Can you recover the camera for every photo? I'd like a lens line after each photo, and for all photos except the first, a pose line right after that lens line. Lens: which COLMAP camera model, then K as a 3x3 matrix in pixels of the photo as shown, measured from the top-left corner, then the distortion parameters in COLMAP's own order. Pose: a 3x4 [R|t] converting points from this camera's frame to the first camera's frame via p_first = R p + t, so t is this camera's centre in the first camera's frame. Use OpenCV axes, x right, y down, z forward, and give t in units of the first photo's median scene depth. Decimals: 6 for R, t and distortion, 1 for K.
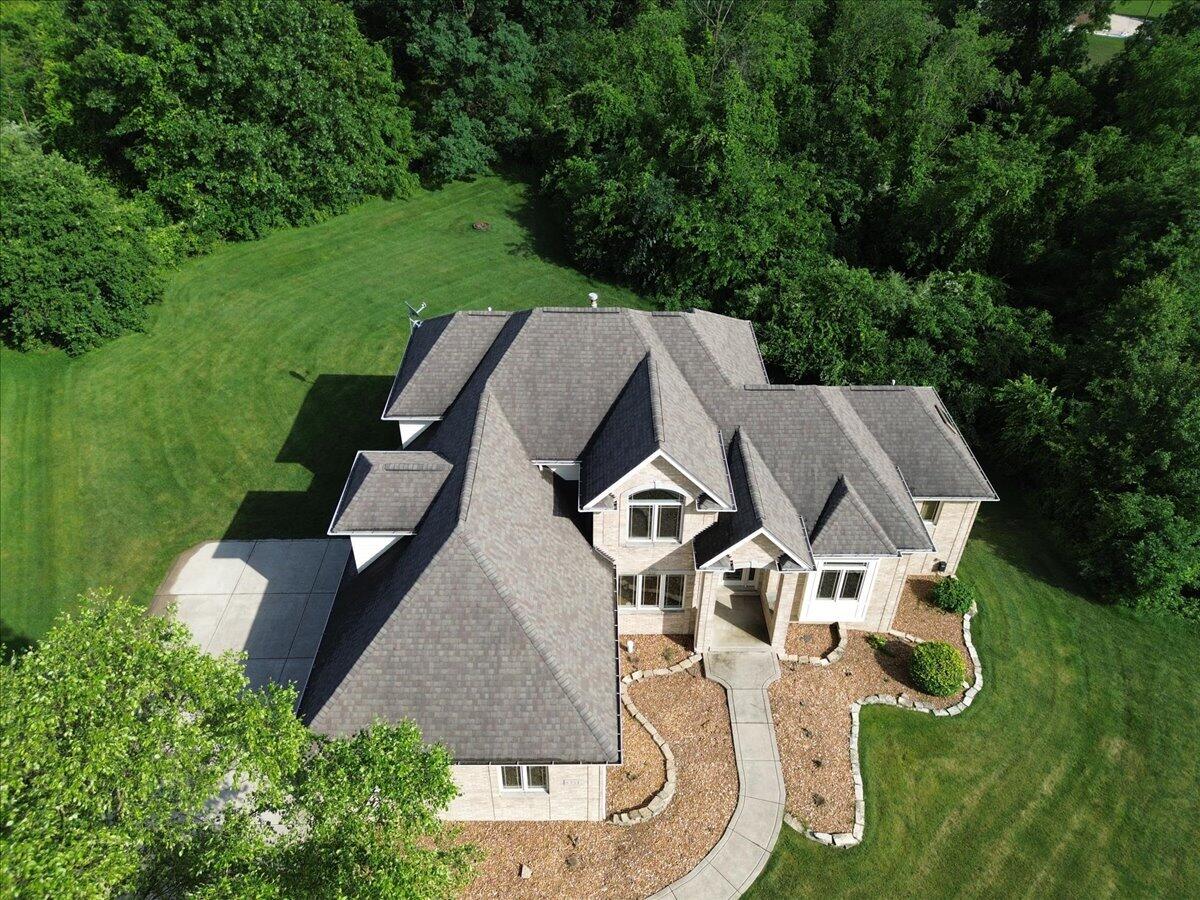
lens RADIAL K [[861.4, 0, 600.0], [0, 861.4, 450.0], [0, 0, 1]] dist [0.023994, -0.007771]
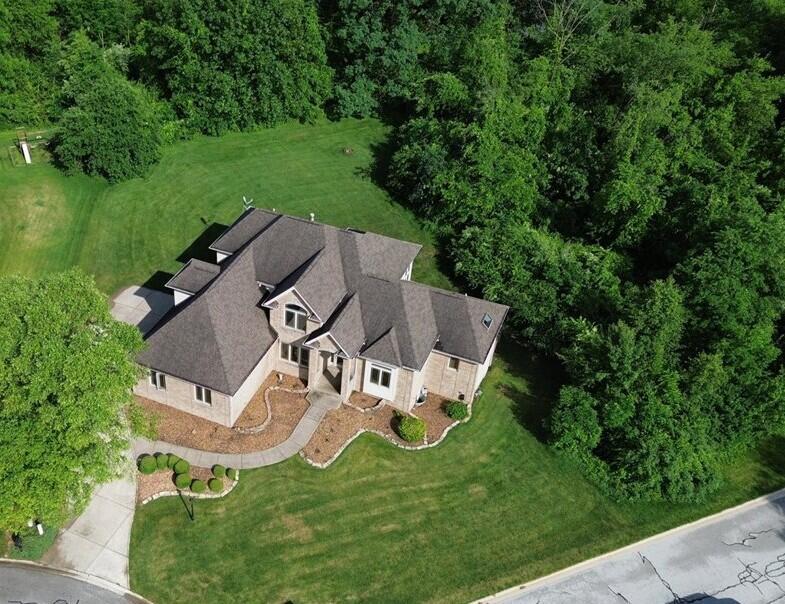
lens RADIAL K [[861.3, 0, 246.7], [0, 861.3, 320.9], [0, 0, 1]] dist [0.085472, -0.226826]
pose [[0.889721, 0.267411, -0.369984, 0.452092], [-0.262464, 0.962771, 0.064695, -0.015546], [0.373510, 0.039547, 0.926783, -0.652897]]
